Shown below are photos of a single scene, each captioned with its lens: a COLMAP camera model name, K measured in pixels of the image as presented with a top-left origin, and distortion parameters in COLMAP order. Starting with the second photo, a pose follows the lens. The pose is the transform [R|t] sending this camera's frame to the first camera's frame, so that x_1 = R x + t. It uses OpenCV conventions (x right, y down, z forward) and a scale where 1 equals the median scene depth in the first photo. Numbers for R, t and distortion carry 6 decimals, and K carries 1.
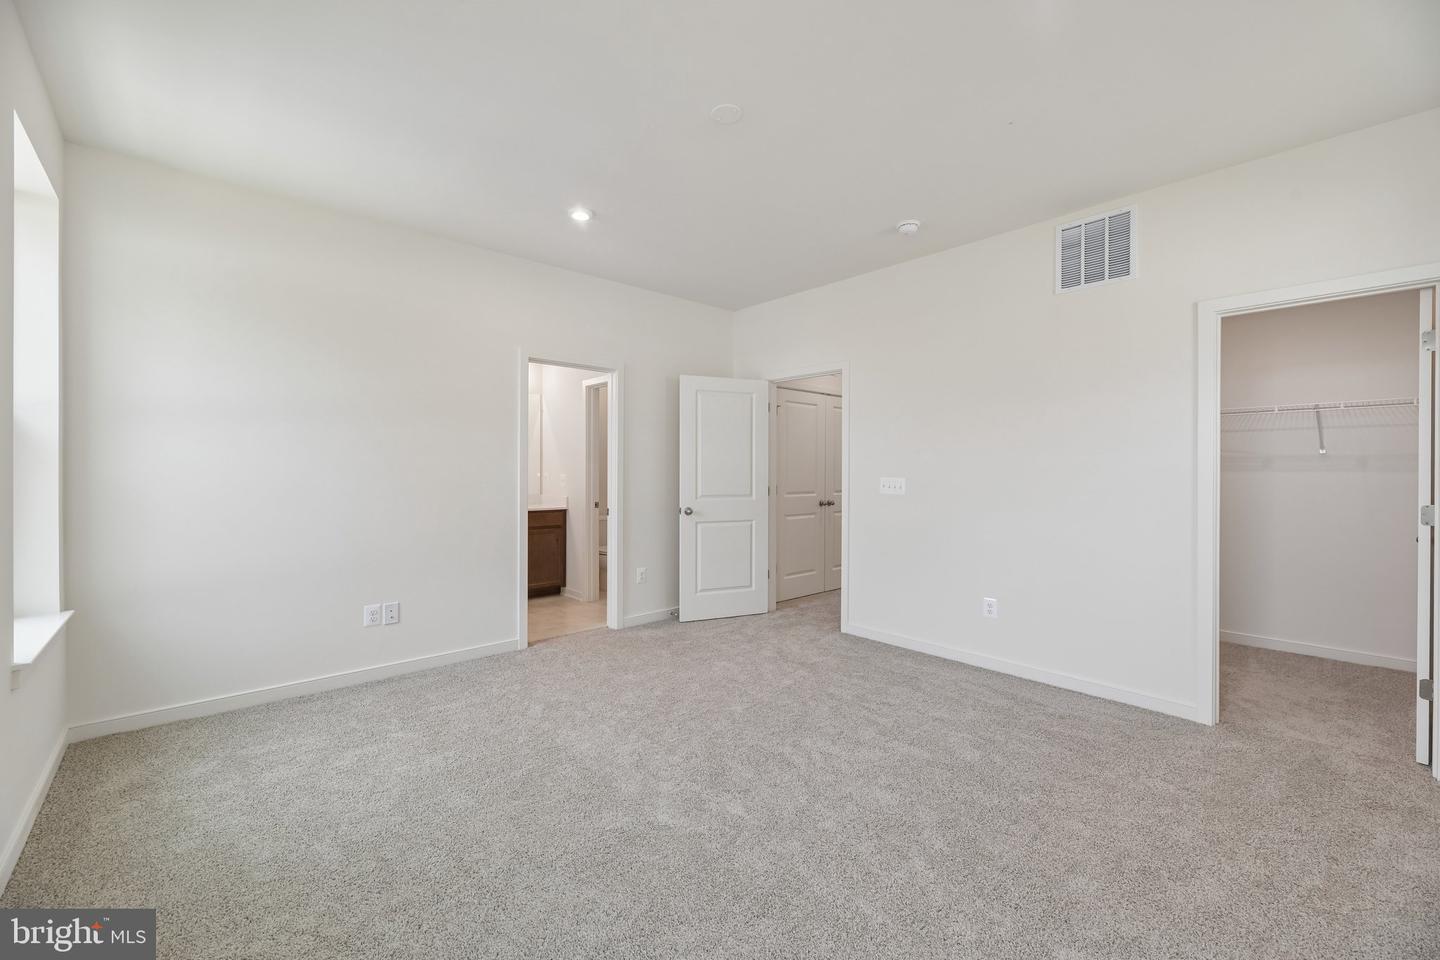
lens RADIAL K [[578.8, 0, 724.0], [0, 578.8, 478.8], [0, 0, 1]] dist [0.000256, -0.002996]
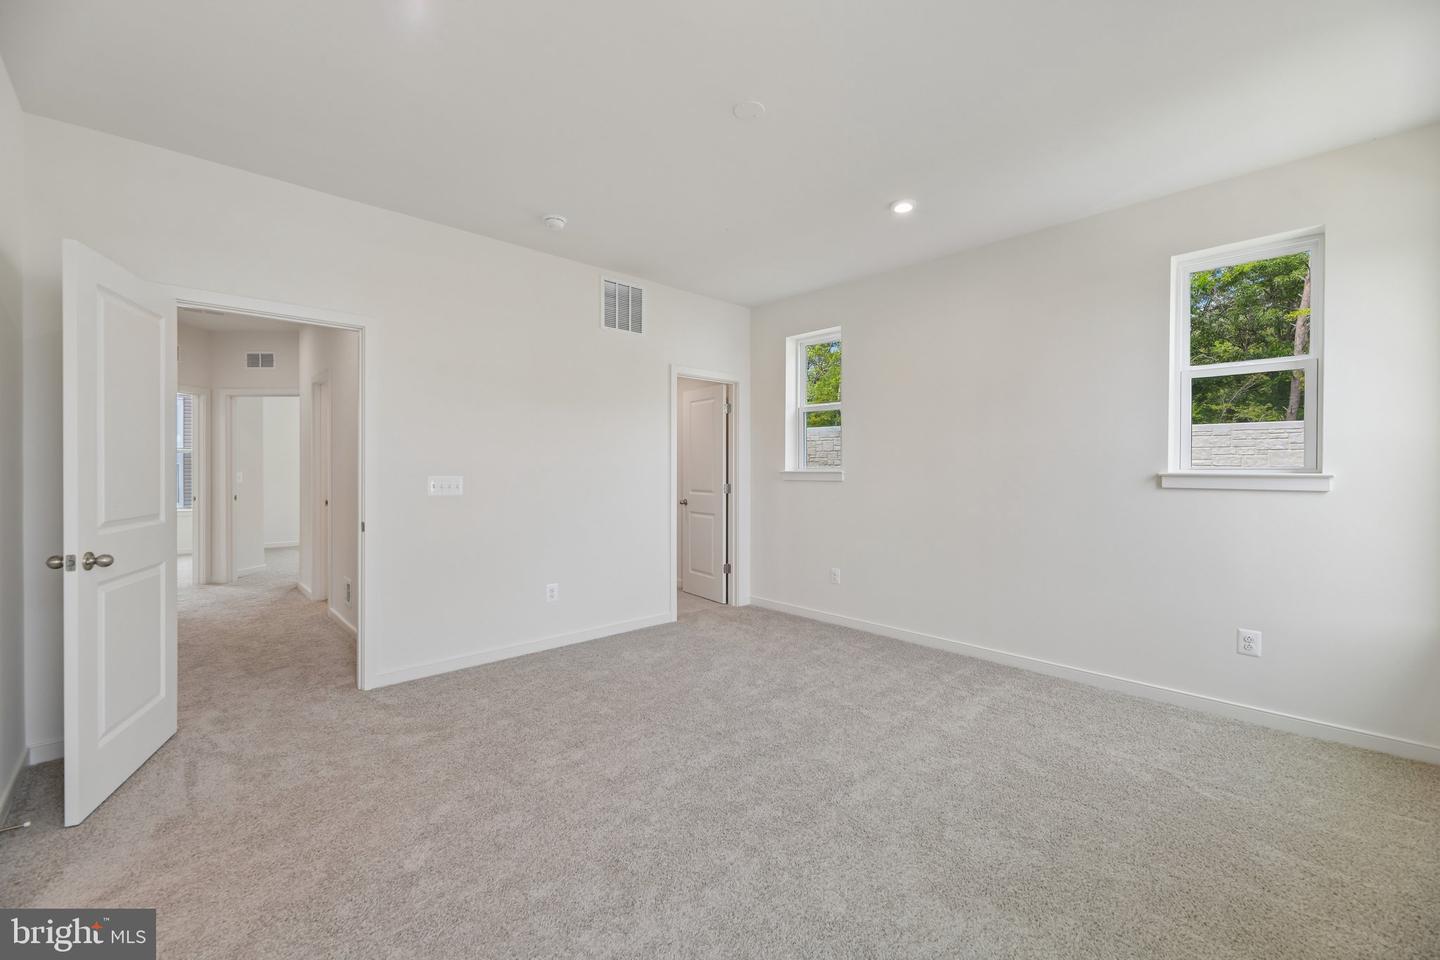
lens RADIAL K [[578.8, 0, 724.0], [0, 578.8, 478.8], [0, 0, 1]] dist [0.000256, -0.002996]
pose [[-0.010120, -0.015785, 0.999824, -0.607841], [0.015505, 0.999753, 0.015941, -0.005502], [-0.999829, 0.015663, -0.009872, 0.647791]]
